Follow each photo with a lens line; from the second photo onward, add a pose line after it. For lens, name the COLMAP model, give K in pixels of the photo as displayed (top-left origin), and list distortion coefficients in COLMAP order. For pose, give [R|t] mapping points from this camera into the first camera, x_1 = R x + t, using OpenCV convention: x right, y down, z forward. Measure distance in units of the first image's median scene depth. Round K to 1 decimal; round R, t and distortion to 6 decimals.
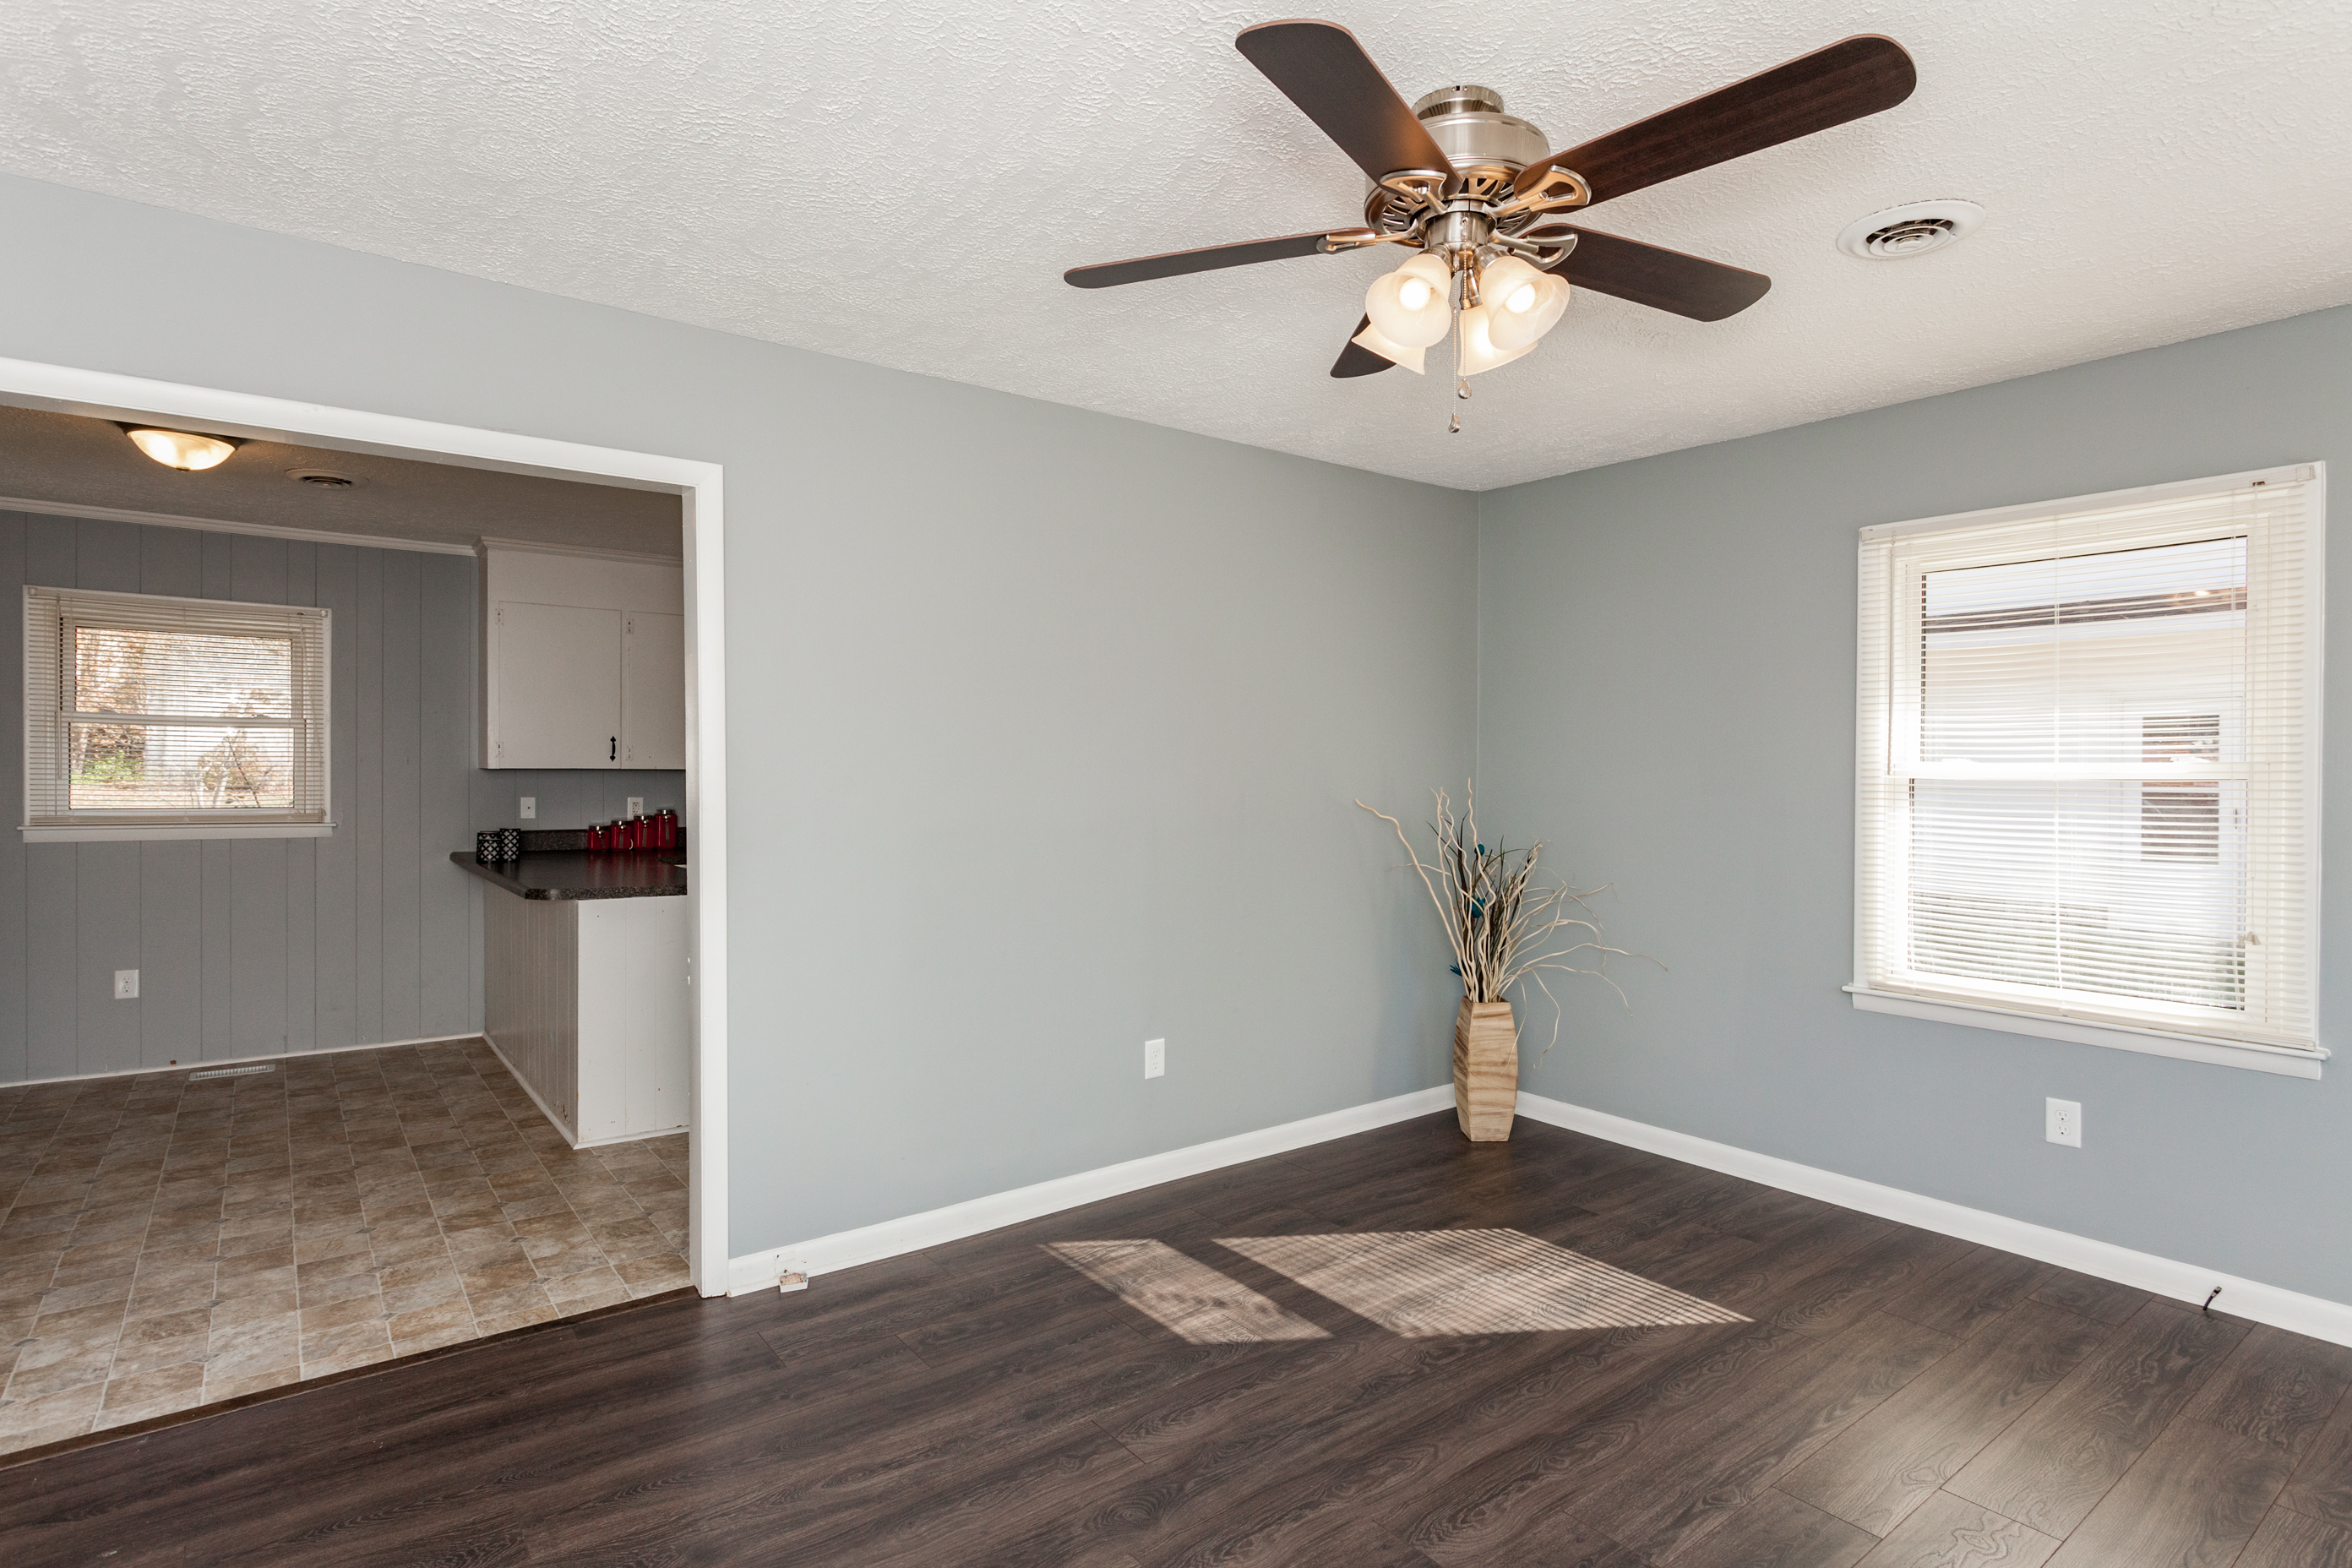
lens RADIAL K [[1185.9, 0, 1176.0], [0, 1185.9, 784.0], [0, 0, 1]] dist [-0.010012, 0.001472]
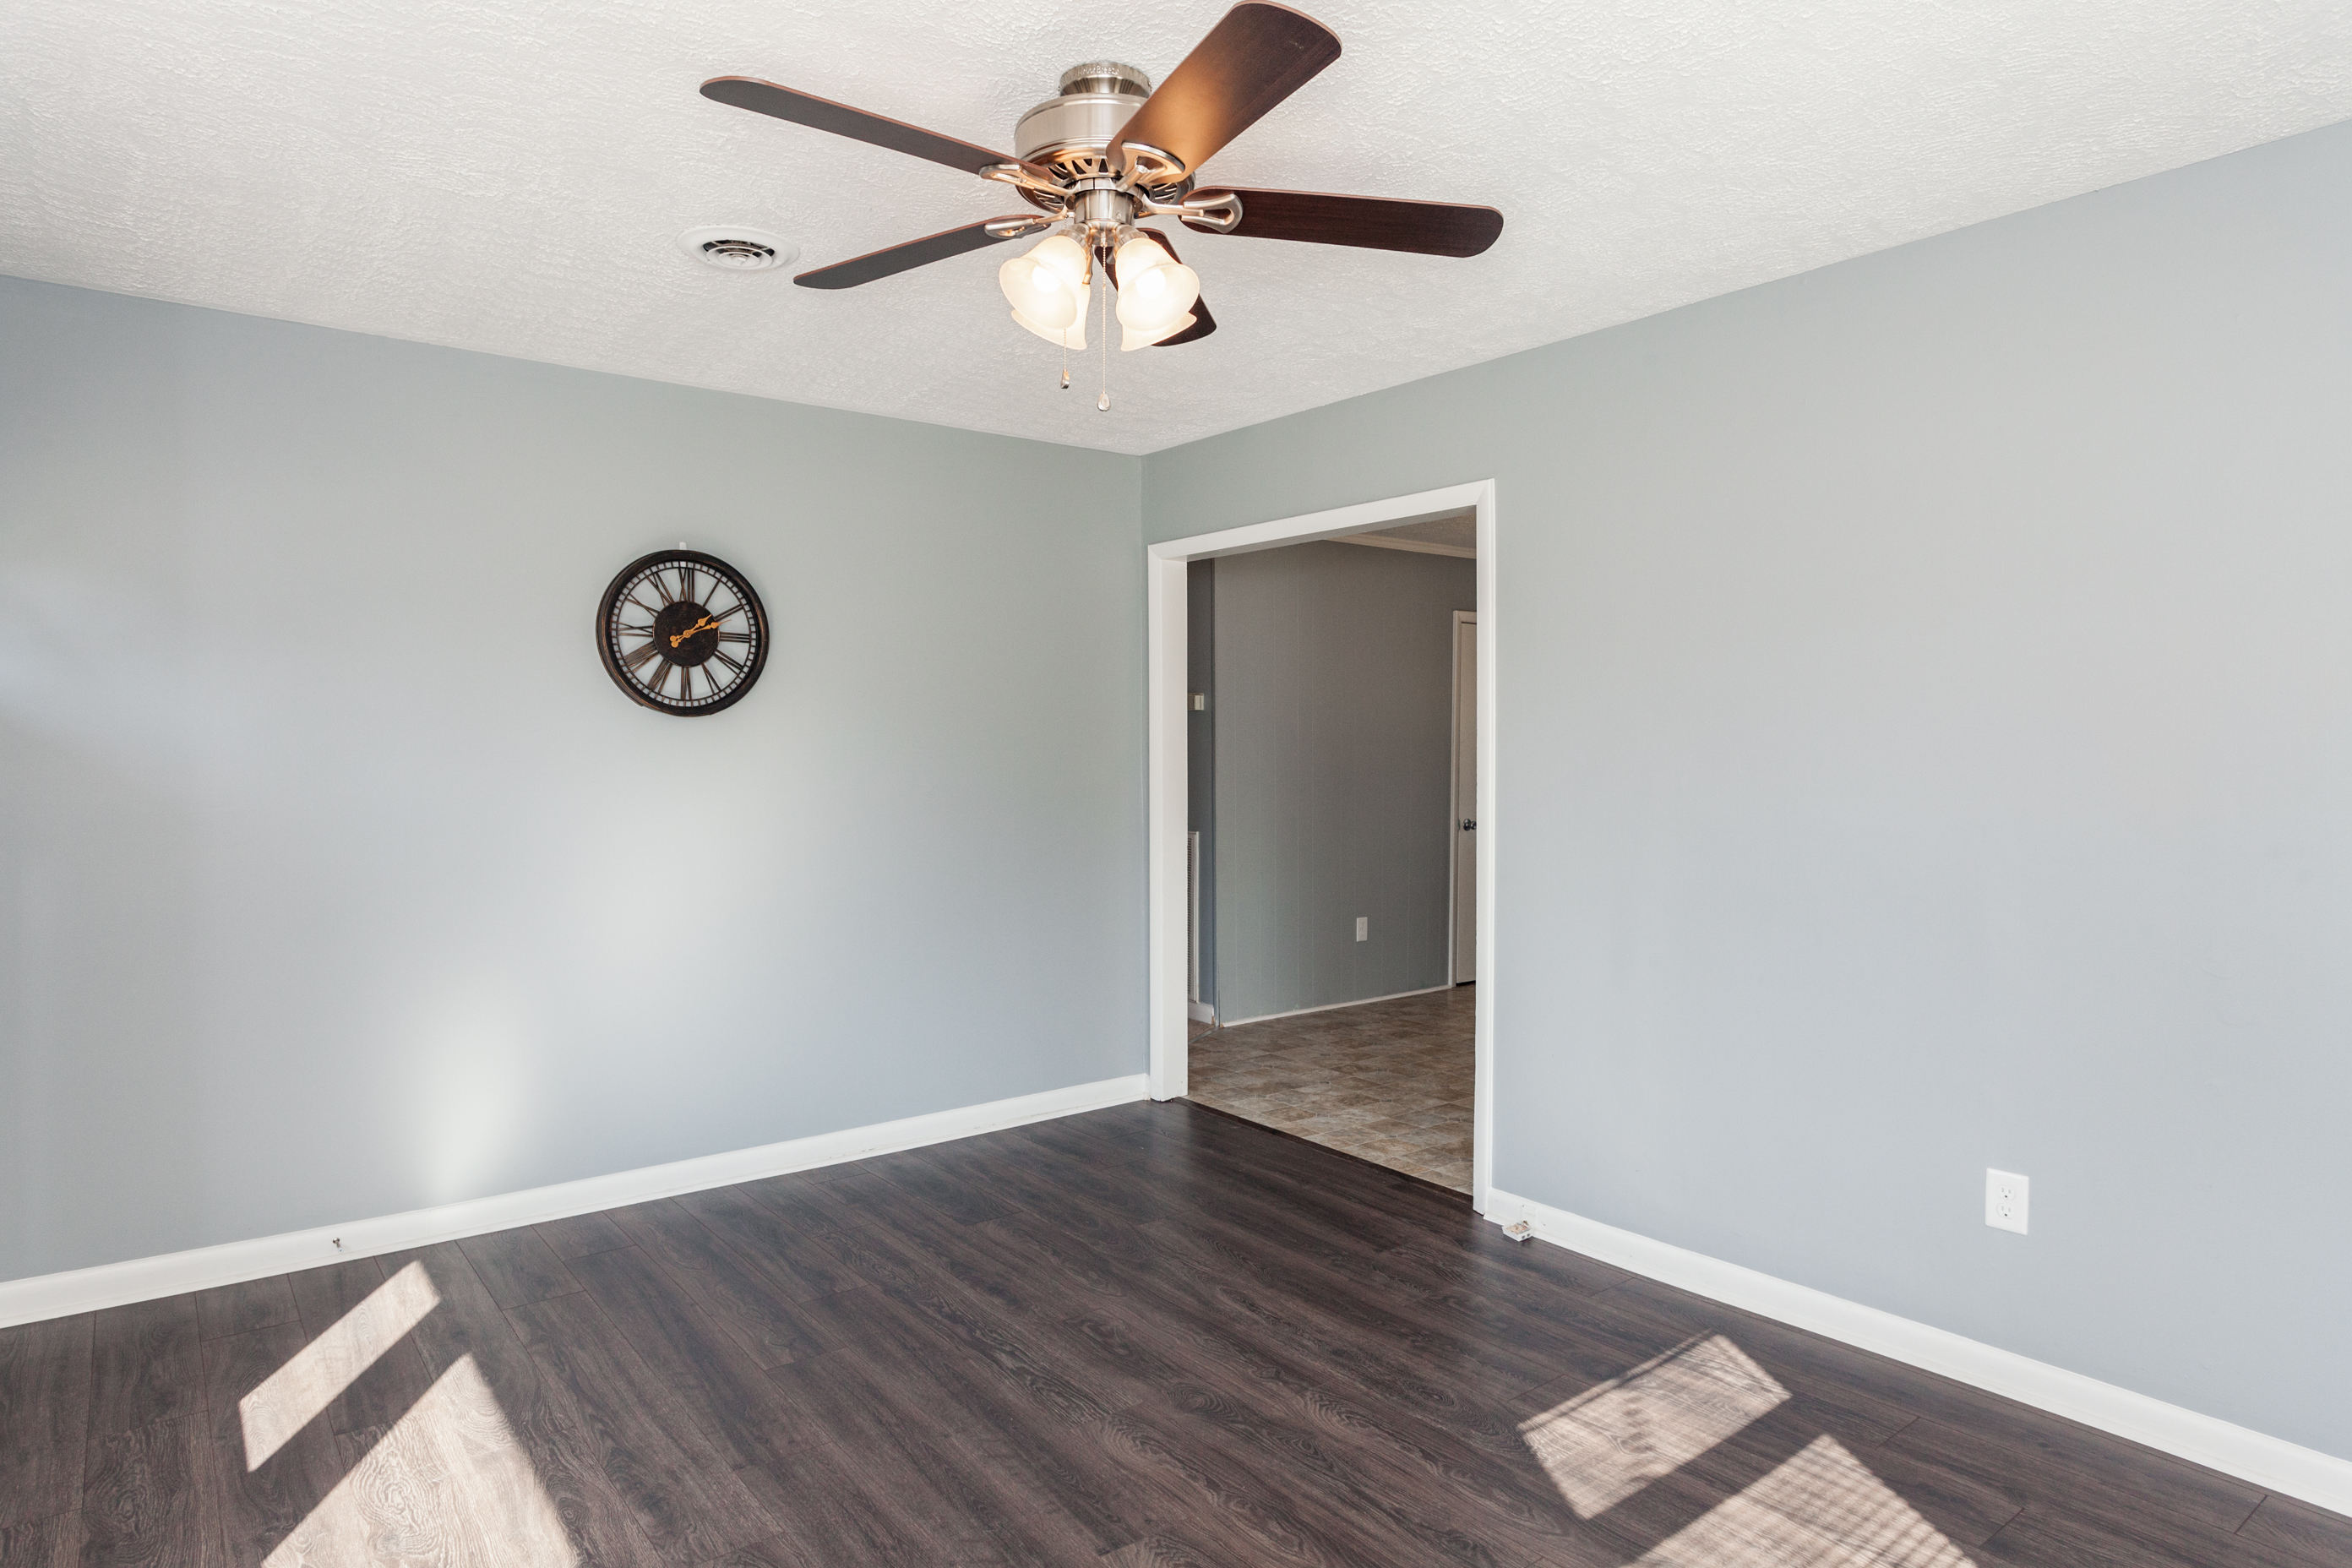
lens RADIAL K [[1348.7, 0, 1195.7], [0, 1348.7, 769.2], [0, 0, 1]] dist [-0.004156, 0.000646]
pose [[0.028755, 0.017629, -0.999431, 0.981045], [-0.015499, 0.999732, 0.017188, -0.017657], [0.999466, 0.014996, 0.029020, 0.735882]]
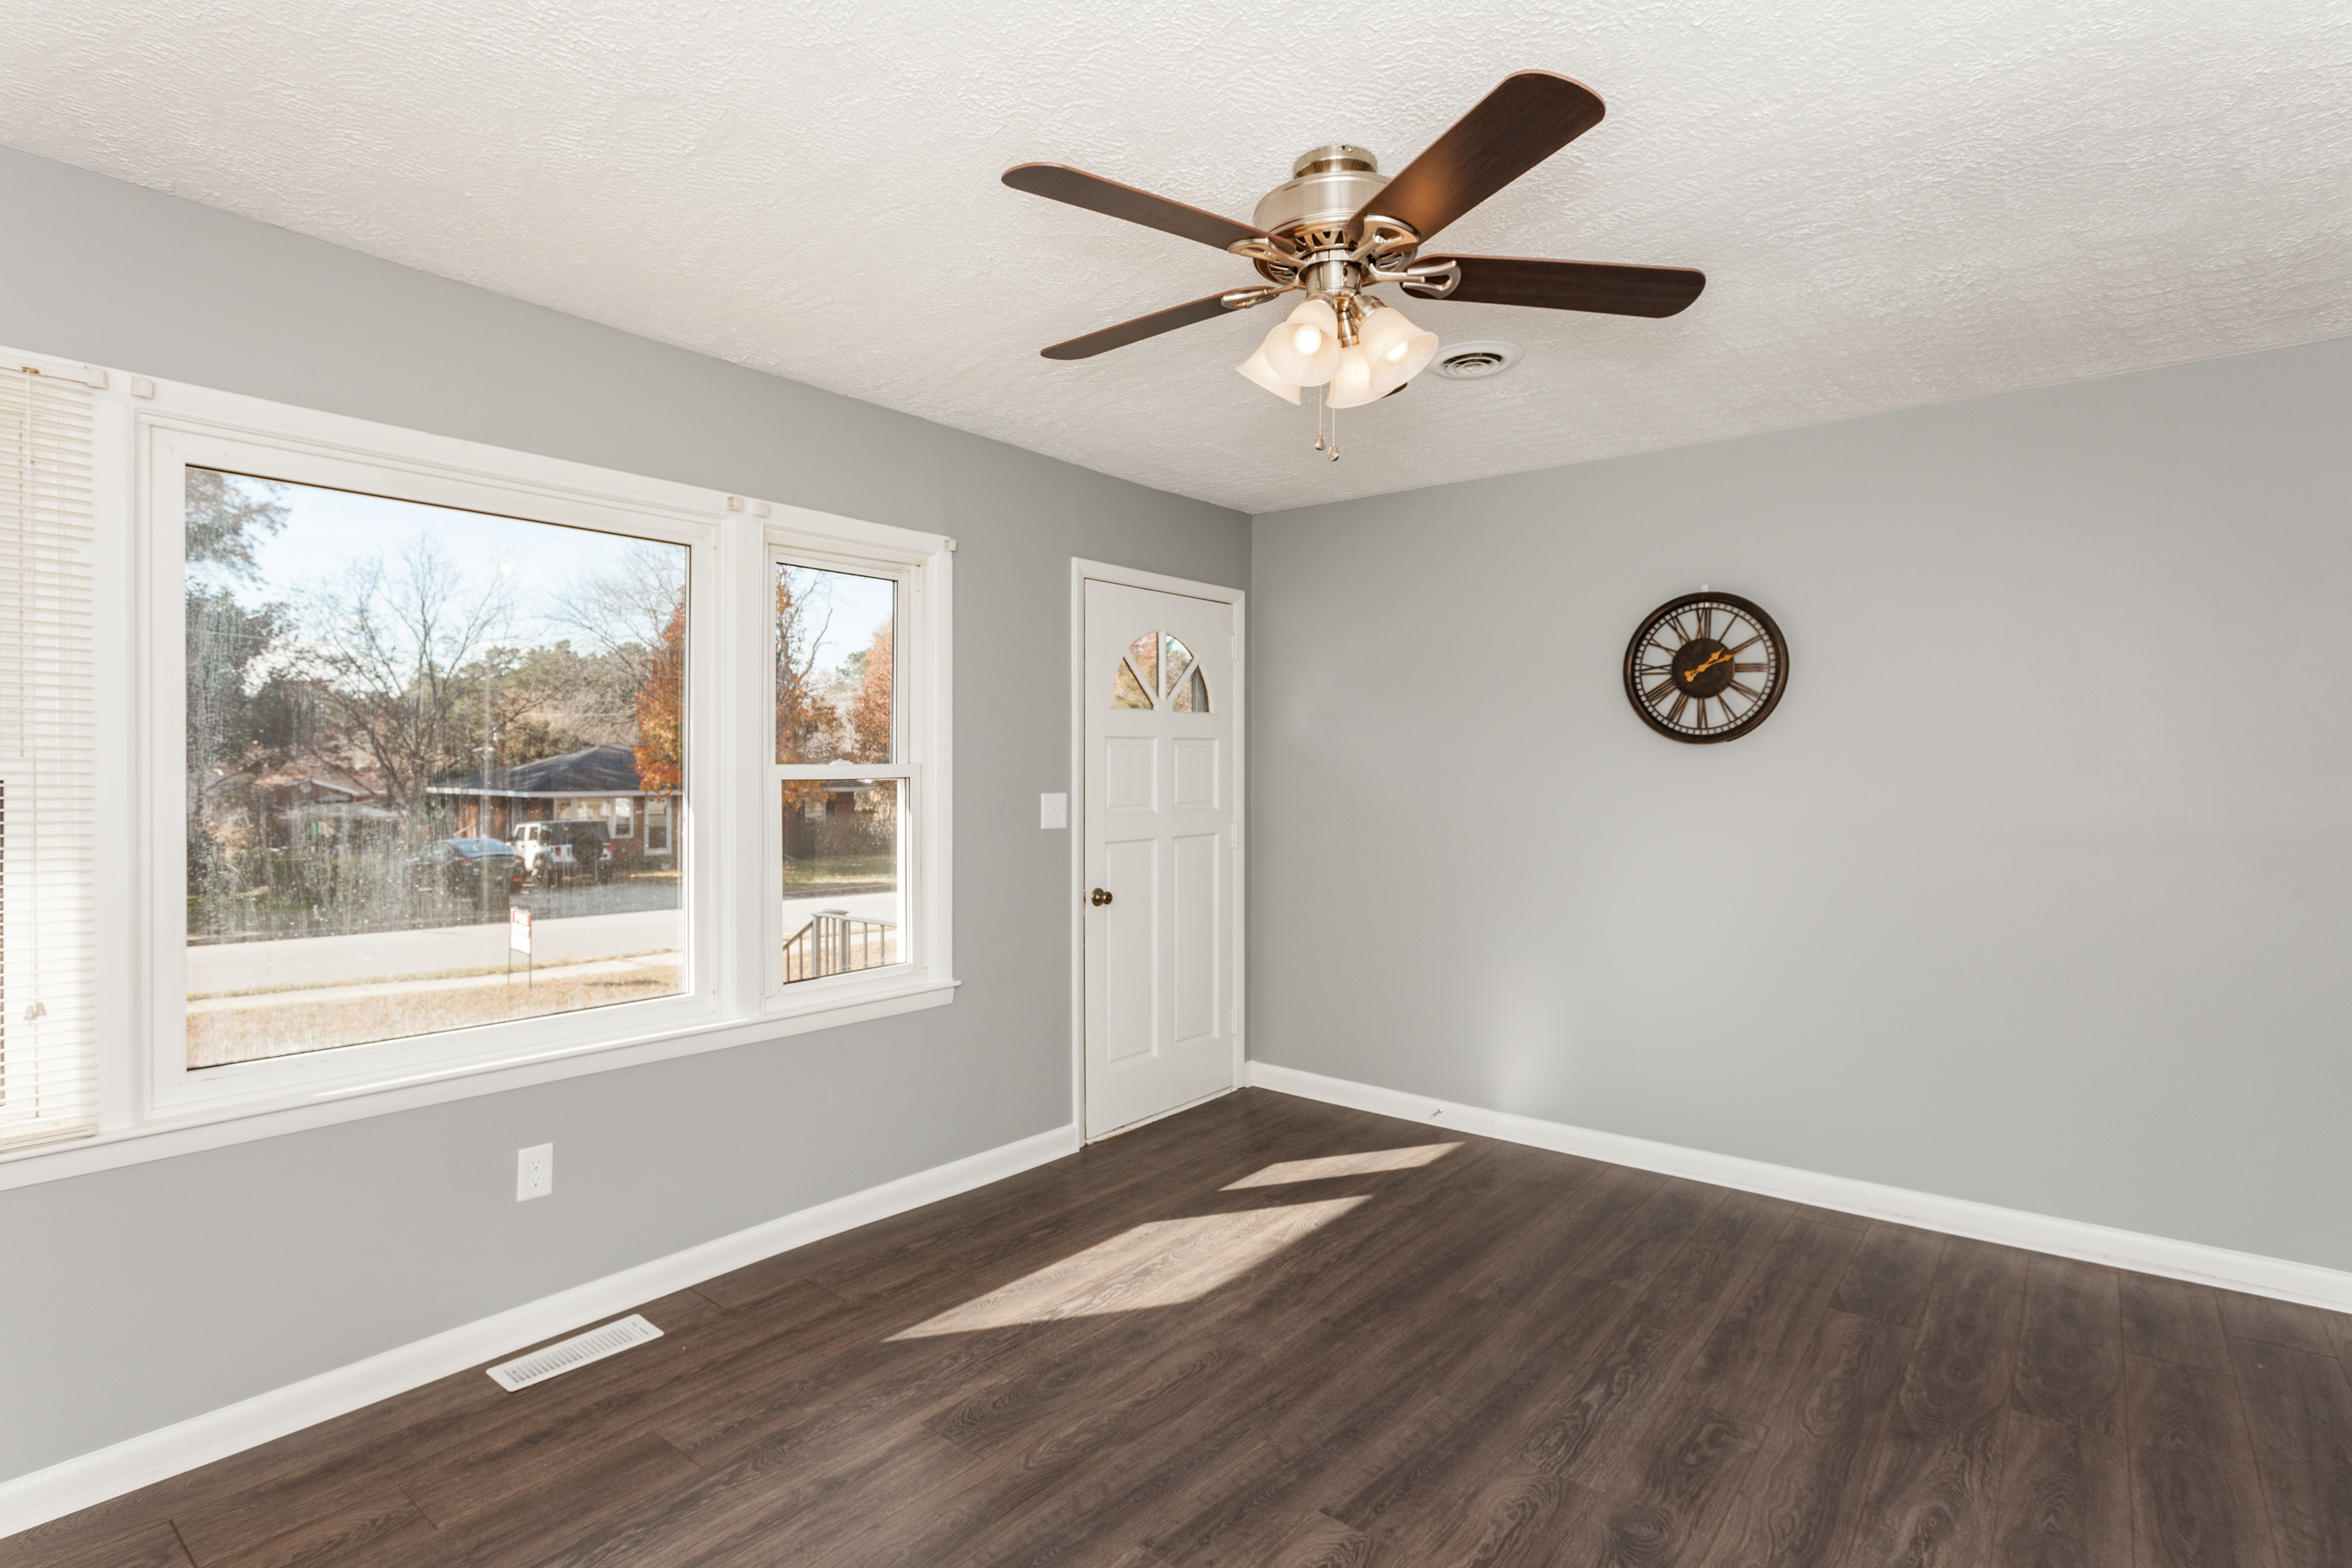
lens RADIAL K [[1185.9, 0, 1176.0], [0, 1185.9, 784.0], [0, 0, 1]] dist [-0.010012, 0.001472]
pose [[-0.969335, -0.002772, -0.245726, 0.453717], [-0.009195, 0.999645, 0.024995, -0.023231], [0.245569, 0.026488, -0.969017, 1.429894]]
